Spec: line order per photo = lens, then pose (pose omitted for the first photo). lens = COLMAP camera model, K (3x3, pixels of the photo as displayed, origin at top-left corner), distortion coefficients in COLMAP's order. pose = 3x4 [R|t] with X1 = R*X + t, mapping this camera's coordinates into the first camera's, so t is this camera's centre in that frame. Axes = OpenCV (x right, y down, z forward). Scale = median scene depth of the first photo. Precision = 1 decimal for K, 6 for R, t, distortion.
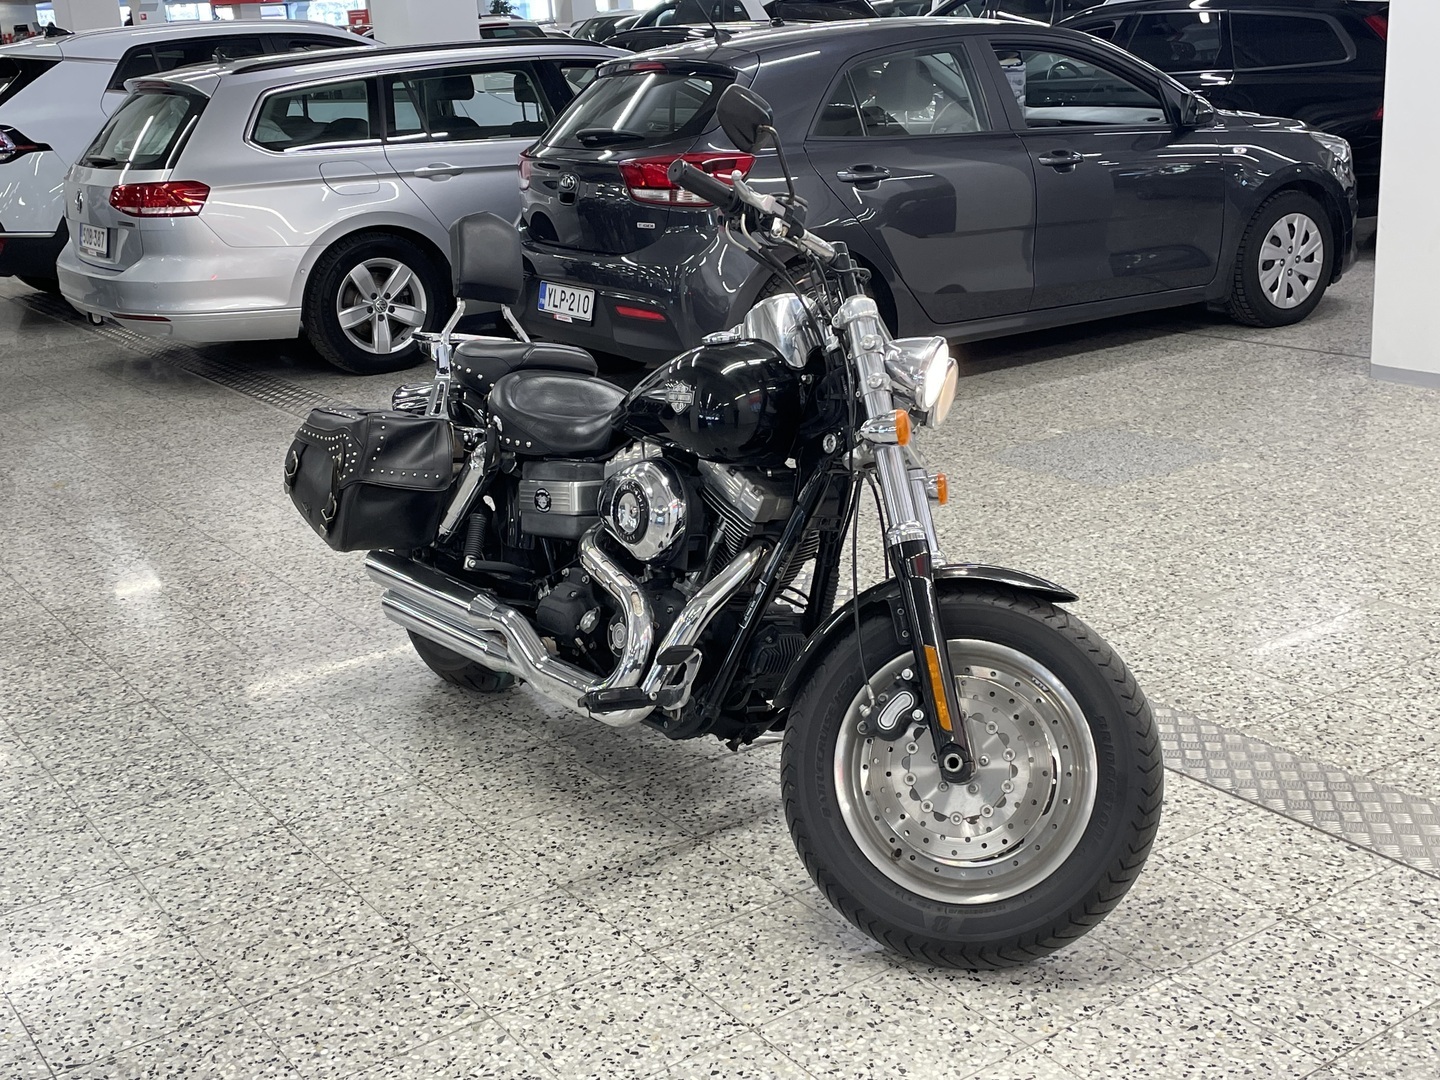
lens RADIAL K [[1693.4, 0, 728.9], [0, 1693.4, 568.9], [0, 0, 1]] dist [0.053564, -0.038404]
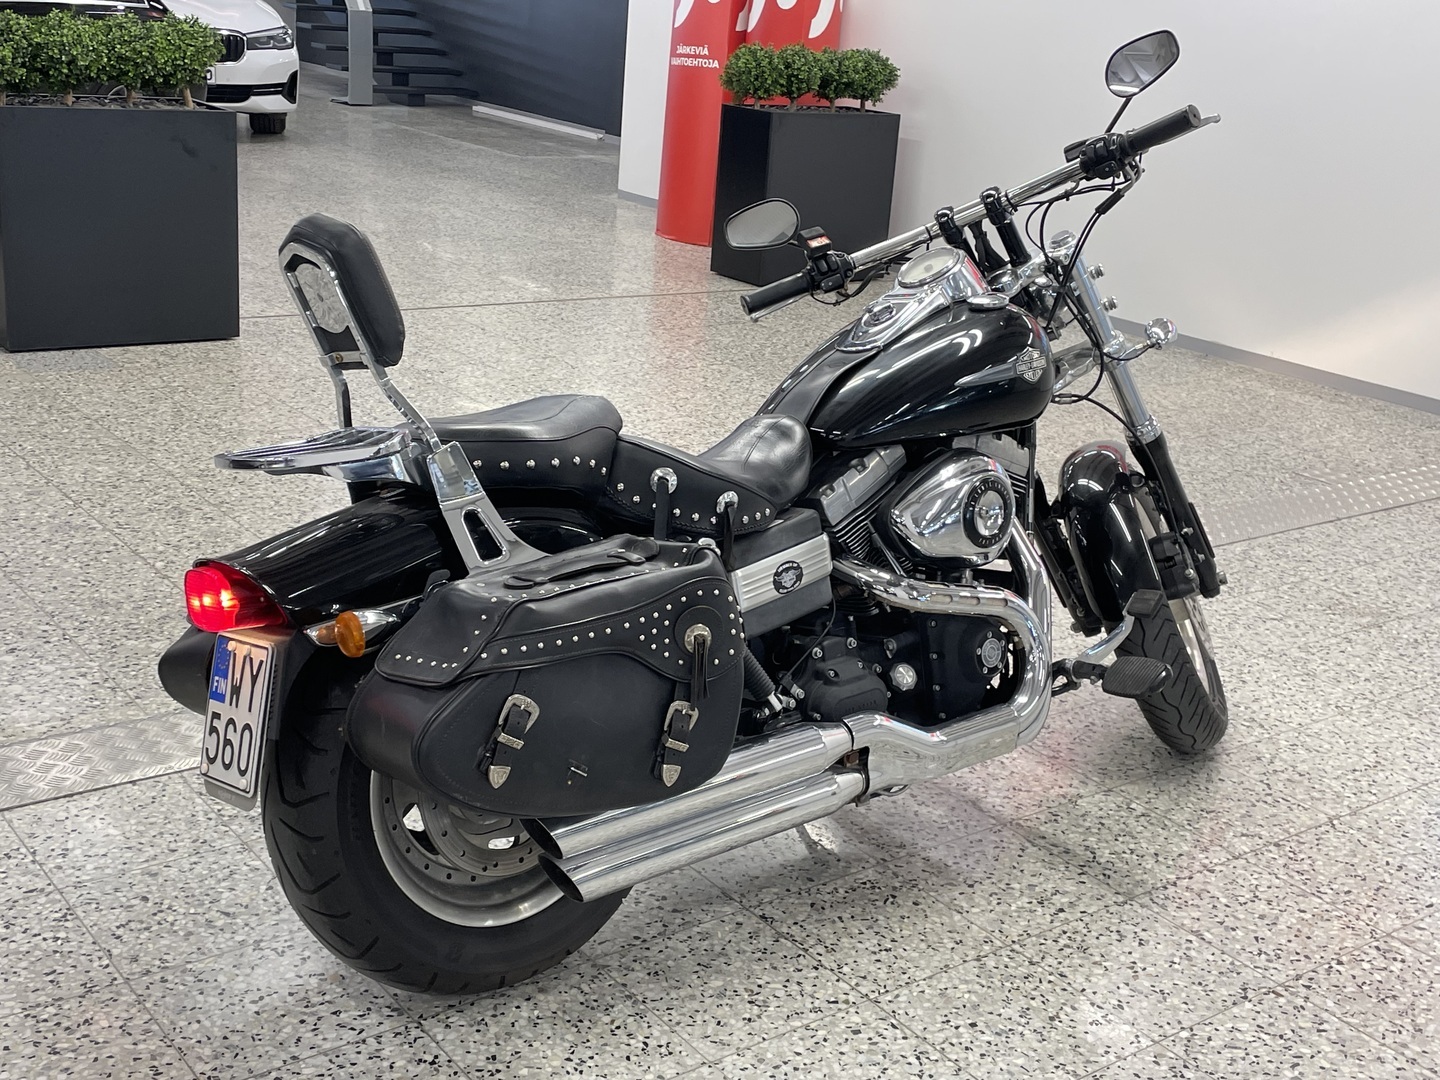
lens RADIAL K [[1693.4, 0, 728.9], [0, 1693.4, 568.9], [0, 0, 1]] dist [0.053564, -0.038404]
pose [[-0.037588, -0.280545, 0.959105, -0.844019], [0.241625, 0.928752, 0.281136, -0.266594], [-0.969641, 0.242311, 0.032877, 1.031010]]
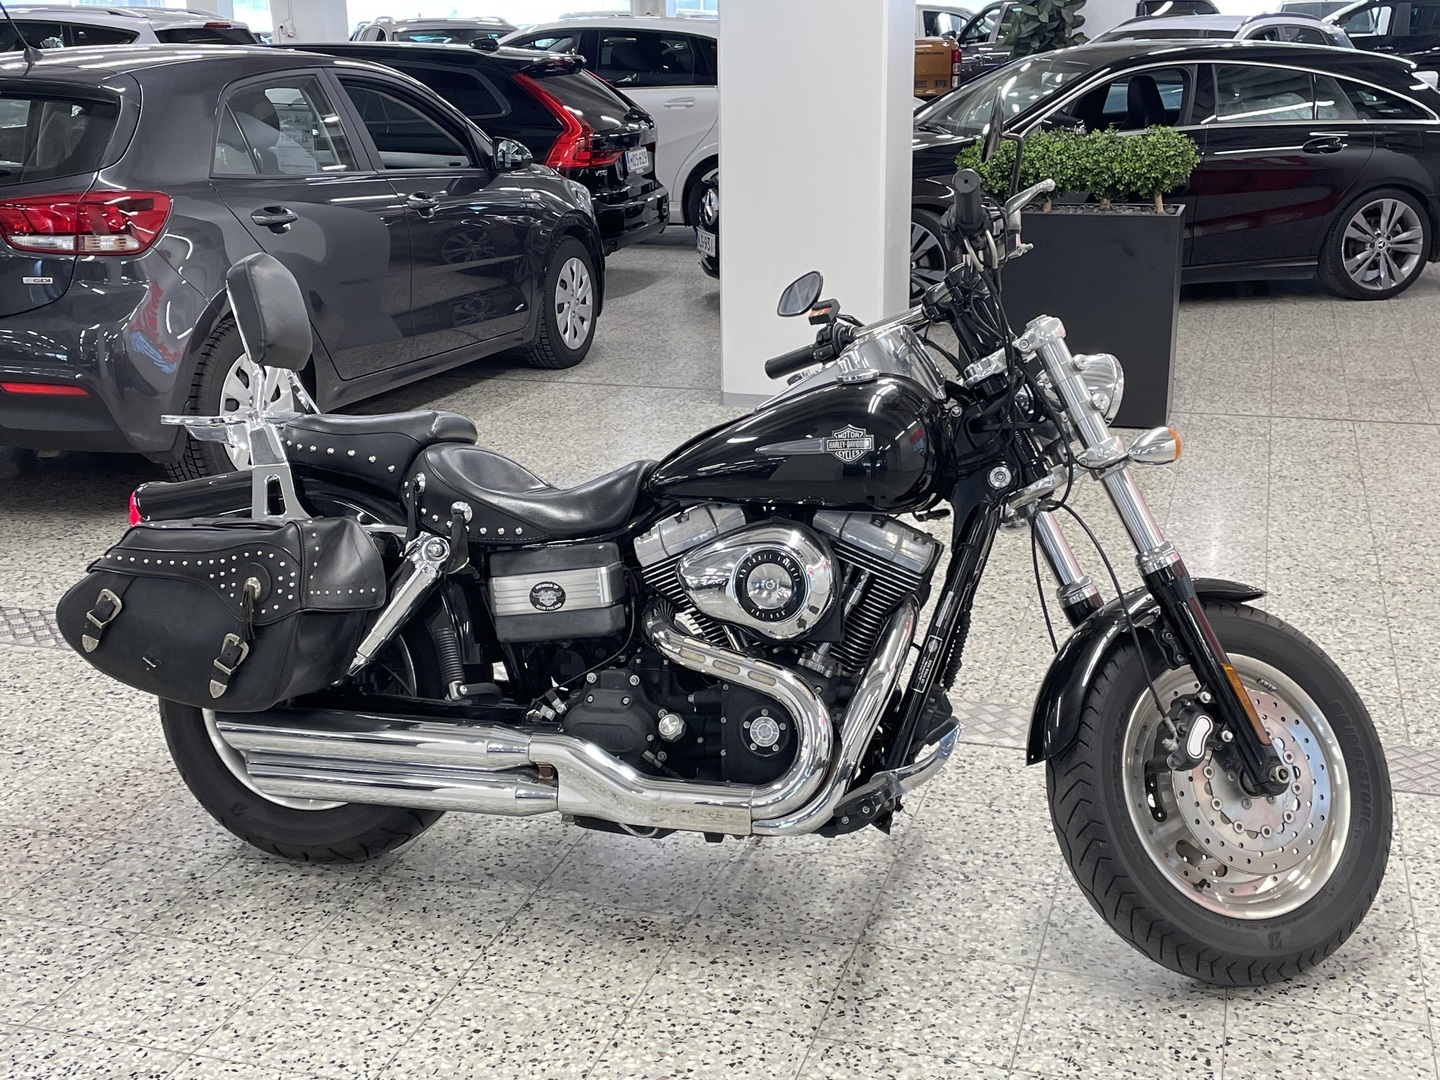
lens RADIAL K [[1656.1, 0, 720.0], [0, 1656.1, 540.0], [0, 0, 1]] dist [0.057571, 0.006982]
pose [[0.777041, -0.128132, 0.616271, -0.549247], [0.158388, 0.987361, 0.005580, -0.060383], [-0.609197, 0.093274, 0.787515, 0.329836]]
